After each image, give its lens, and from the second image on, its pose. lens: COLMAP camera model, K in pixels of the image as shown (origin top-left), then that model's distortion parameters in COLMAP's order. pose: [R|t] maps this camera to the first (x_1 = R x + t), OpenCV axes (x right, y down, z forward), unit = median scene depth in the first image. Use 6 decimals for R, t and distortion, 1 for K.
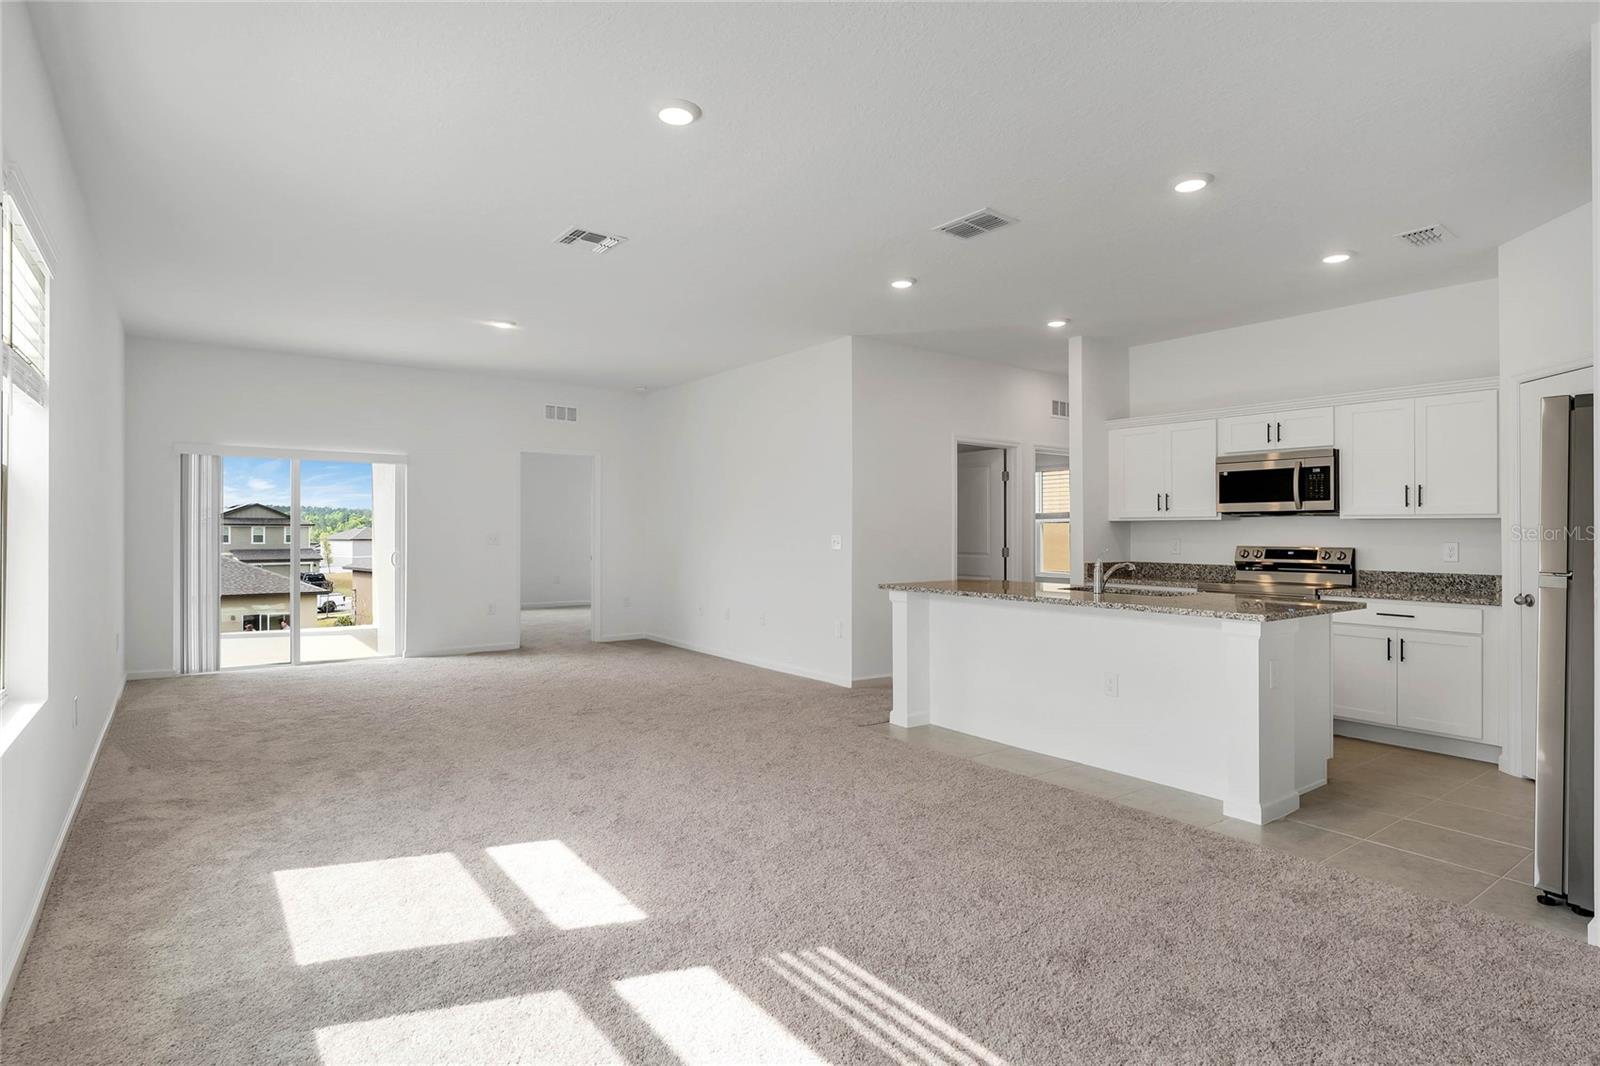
lens RADIAL K [[798.3, 0, 797.3], [0, 798.3, 527.2], [0, 0, 1]] dist [0.000282, -0.000169]
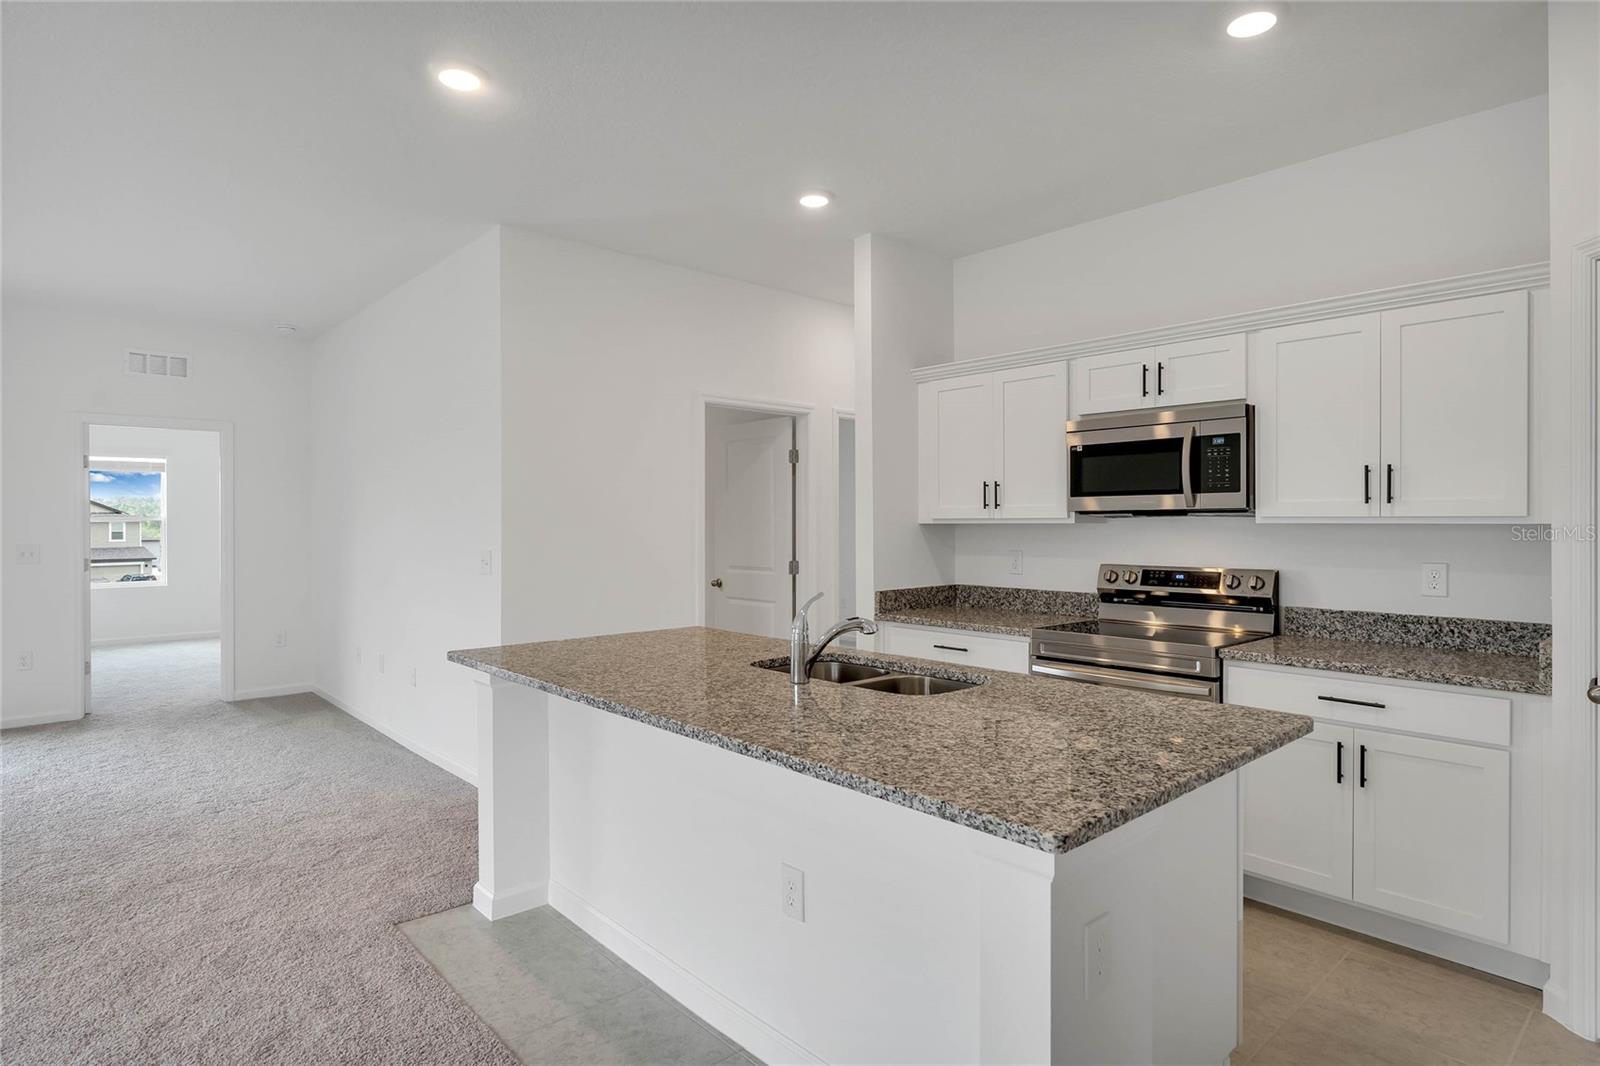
lens RADIAL K [[813.1, 0, 800.0], [0, 813.1, 533.0], [0, 0, 1]] dist [-0.001437, -0.000929]
pose [[0.995901, -0.008892, 0.090007, 0.282489], [0.007090, 0.999768, 0.020322, -0.017270], [-0.090167, -0.019601, 0.995734, 0.420846]]
